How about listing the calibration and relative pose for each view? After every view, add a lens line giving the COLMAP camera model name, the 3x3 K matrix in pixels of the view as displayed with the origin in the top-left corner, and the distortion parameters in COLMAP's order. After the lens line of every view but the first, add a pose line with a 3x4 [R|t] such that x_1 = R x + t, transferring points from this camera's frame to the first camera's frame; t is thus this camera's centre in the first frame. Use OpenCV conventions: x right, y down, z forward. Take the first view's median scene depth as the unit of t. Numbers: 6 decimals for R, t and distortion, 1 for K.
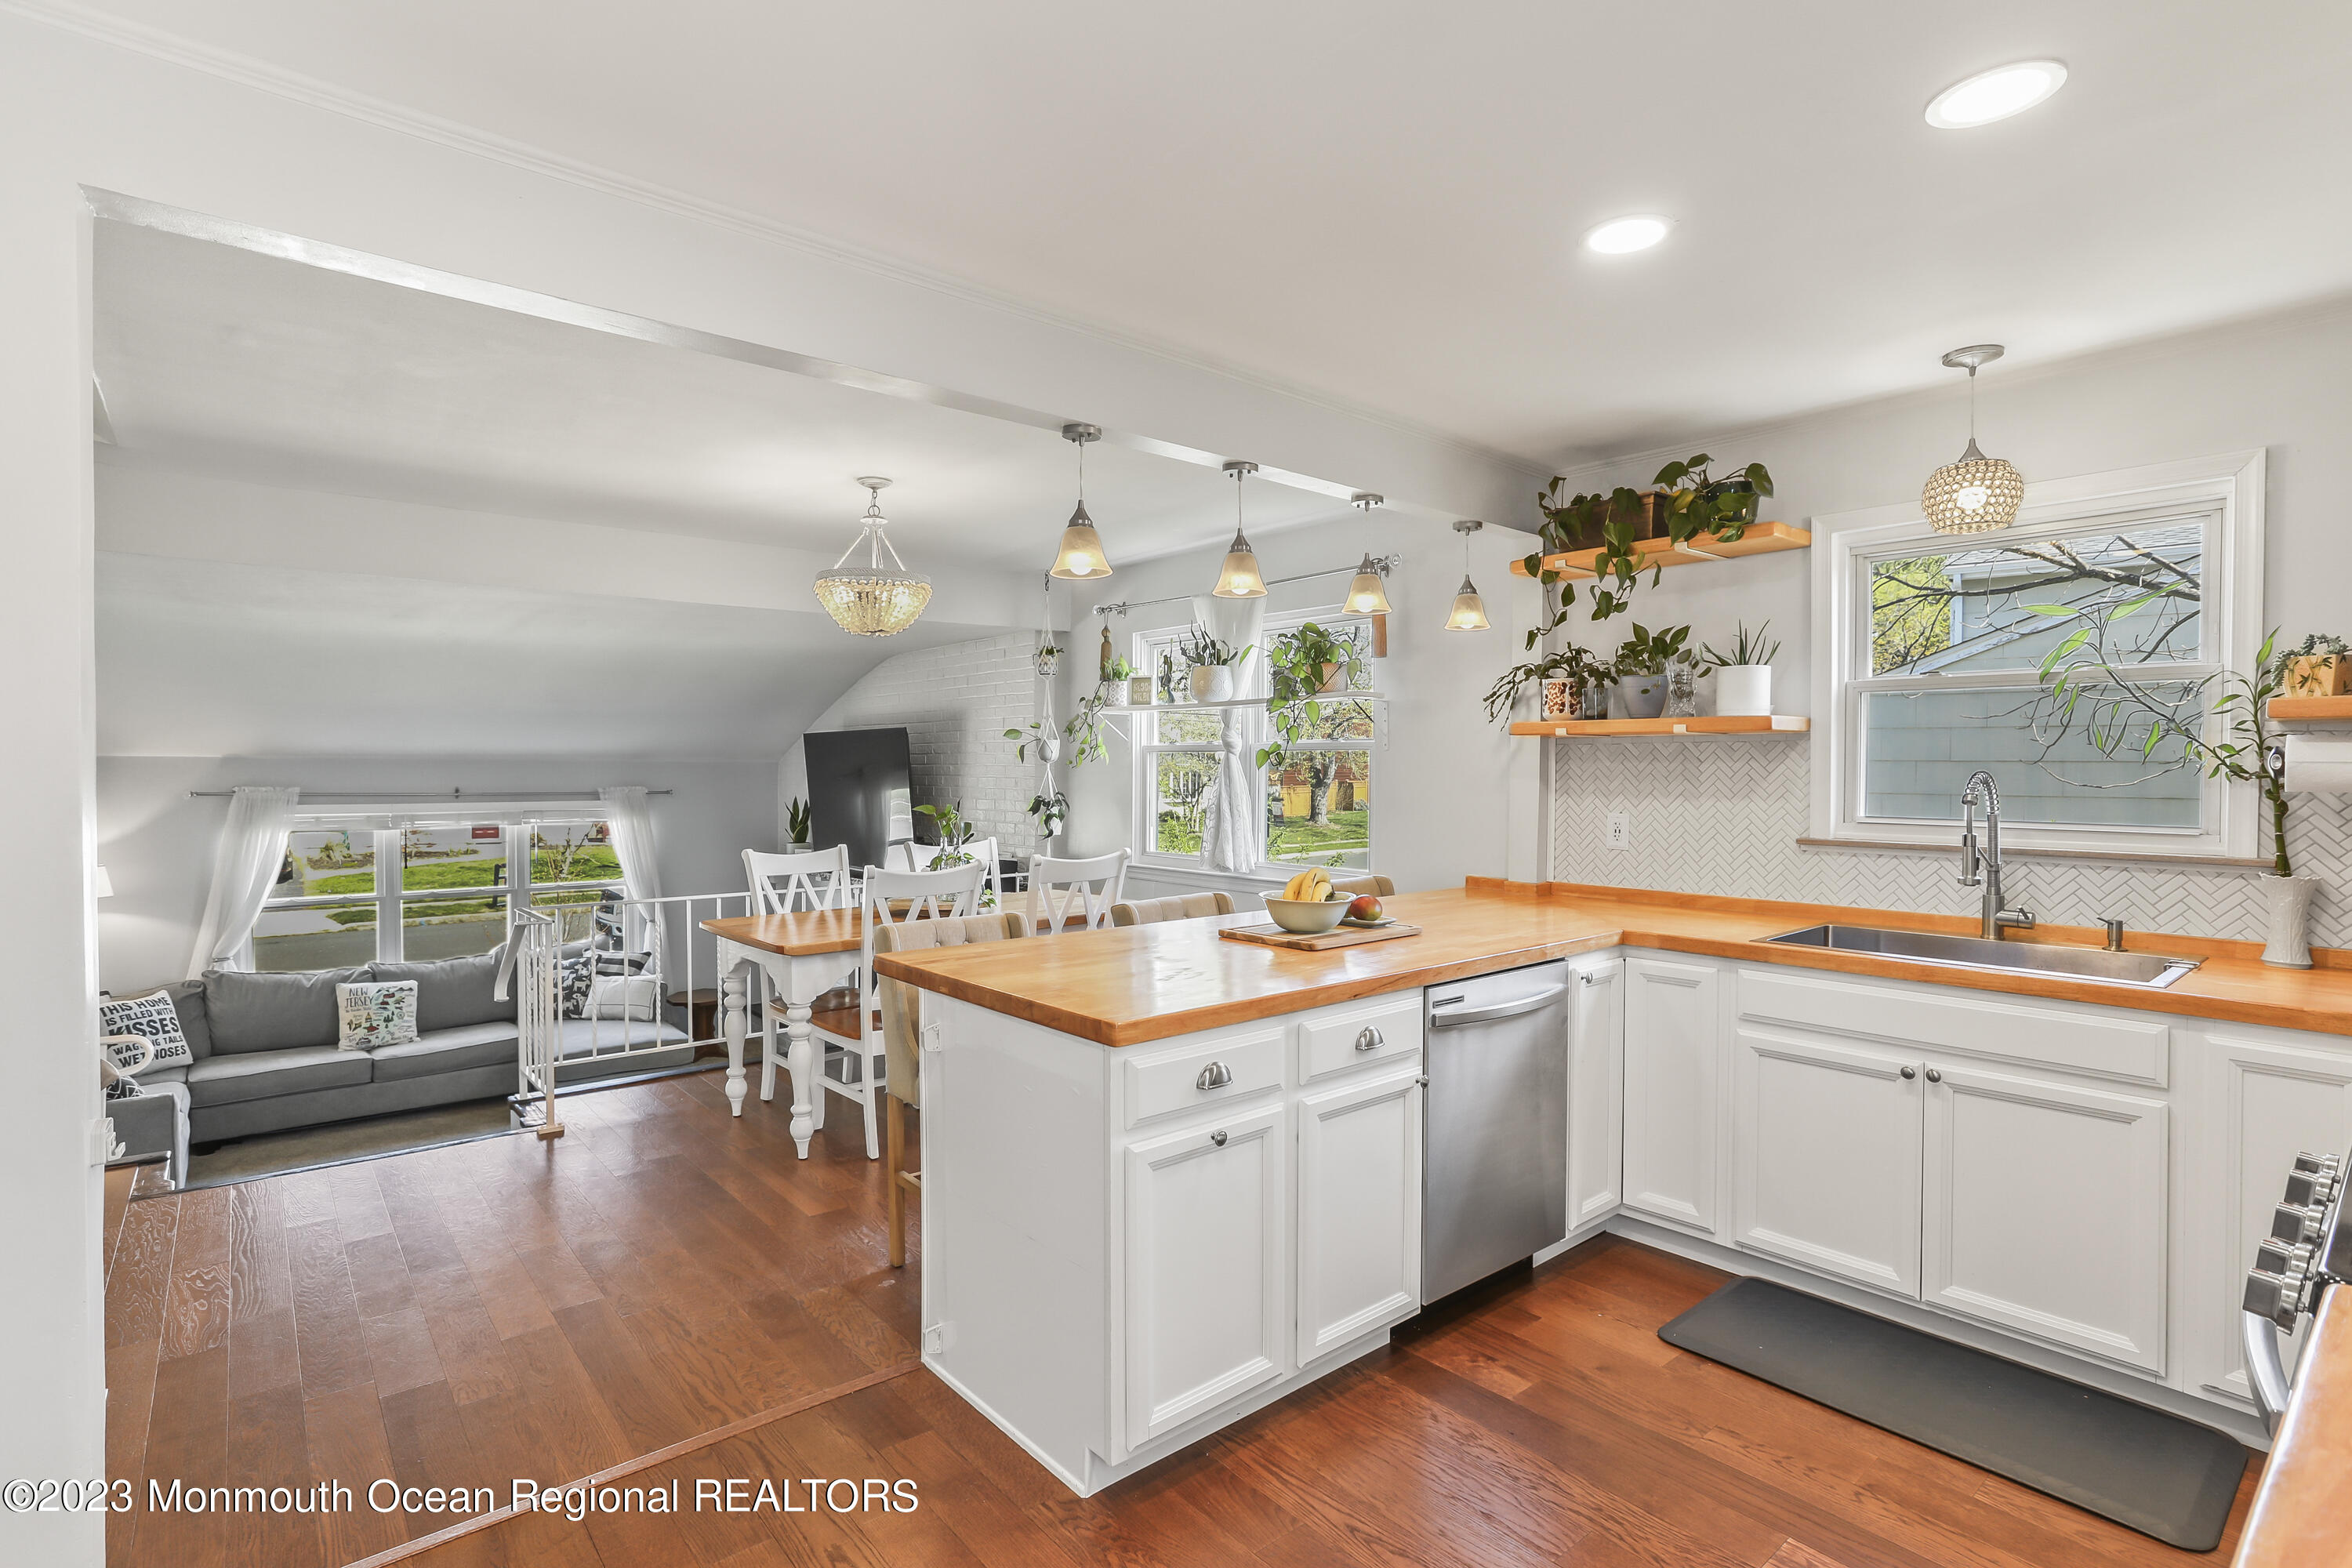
lens RADIAL K [[1119.2, 0, 1146.1], [0, 1119.2, 777.3], [0, 0, 1]] dist [-0.029712, 0.019118]
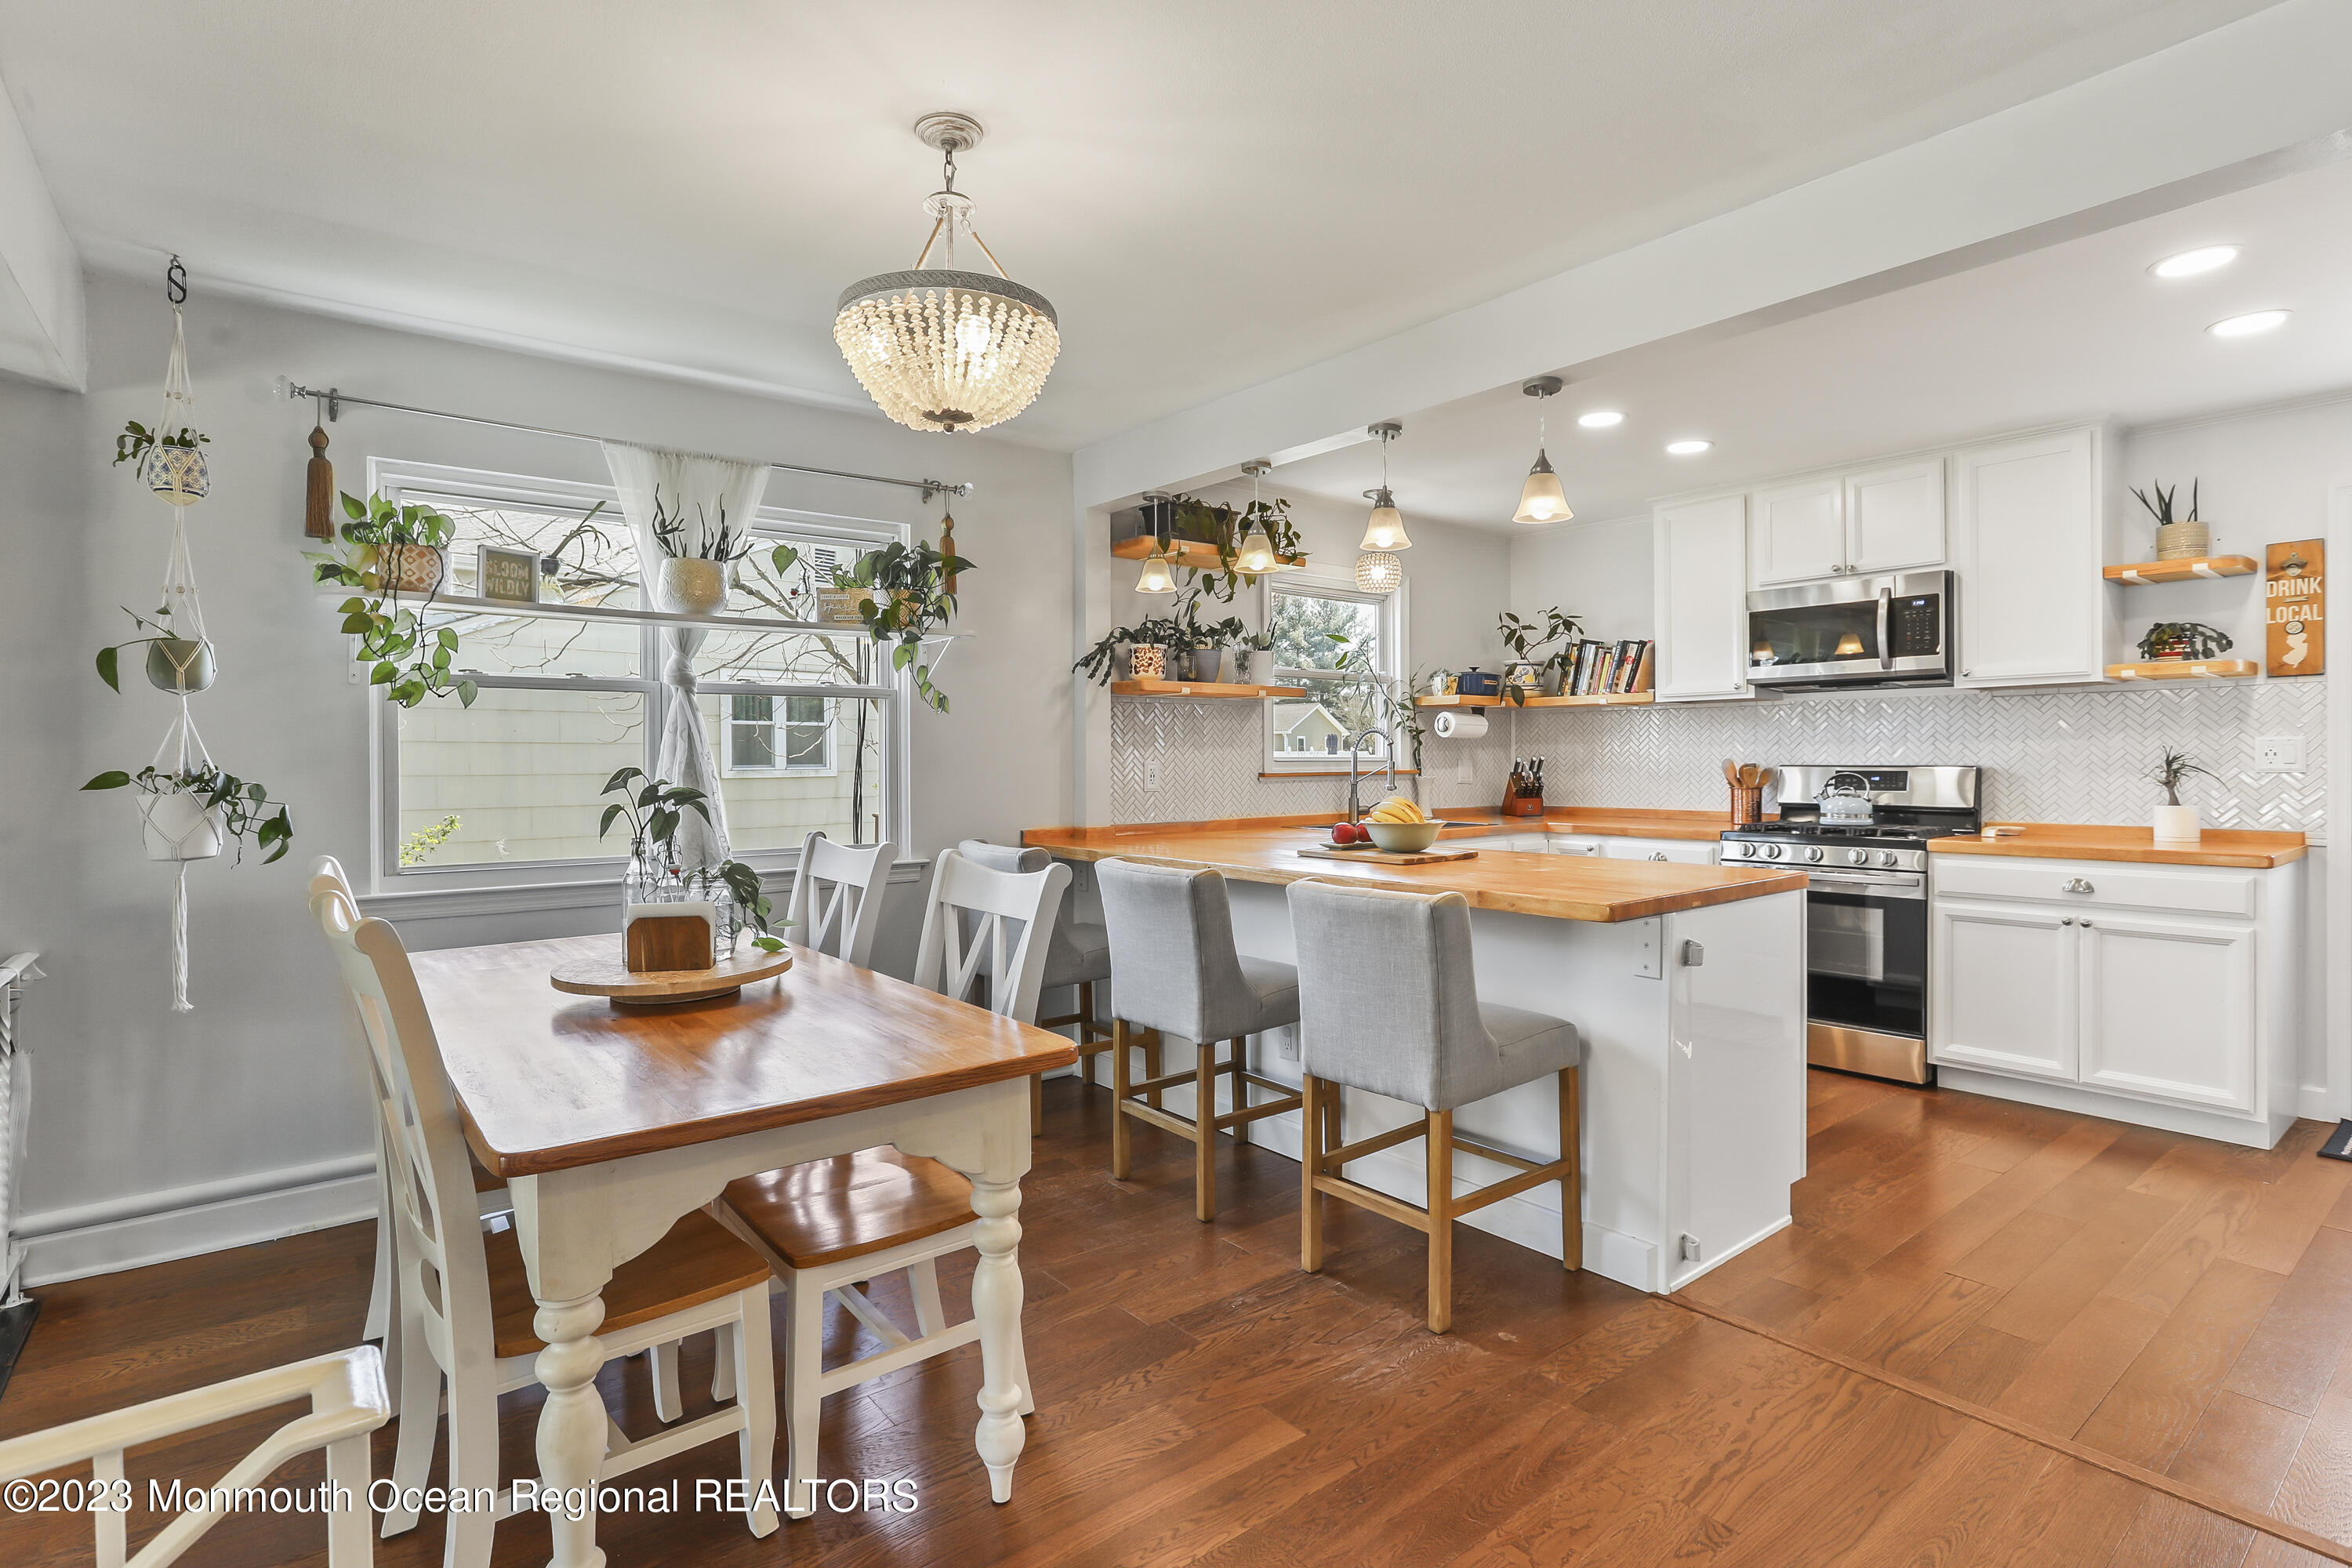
lens RADIAL K [[1160.1, 0, 1185.2], [0, 1160.1, 766.7], [0, 0, 1]] dist [-0.029829, 0.022096]
pose [[0.015922, -0.007769, 0.999843, -0.509926], [0.015503, 0.999852, 0.007522, 0.018049], [-0.999753, 0.015381, 0.016040, 0.580124]]
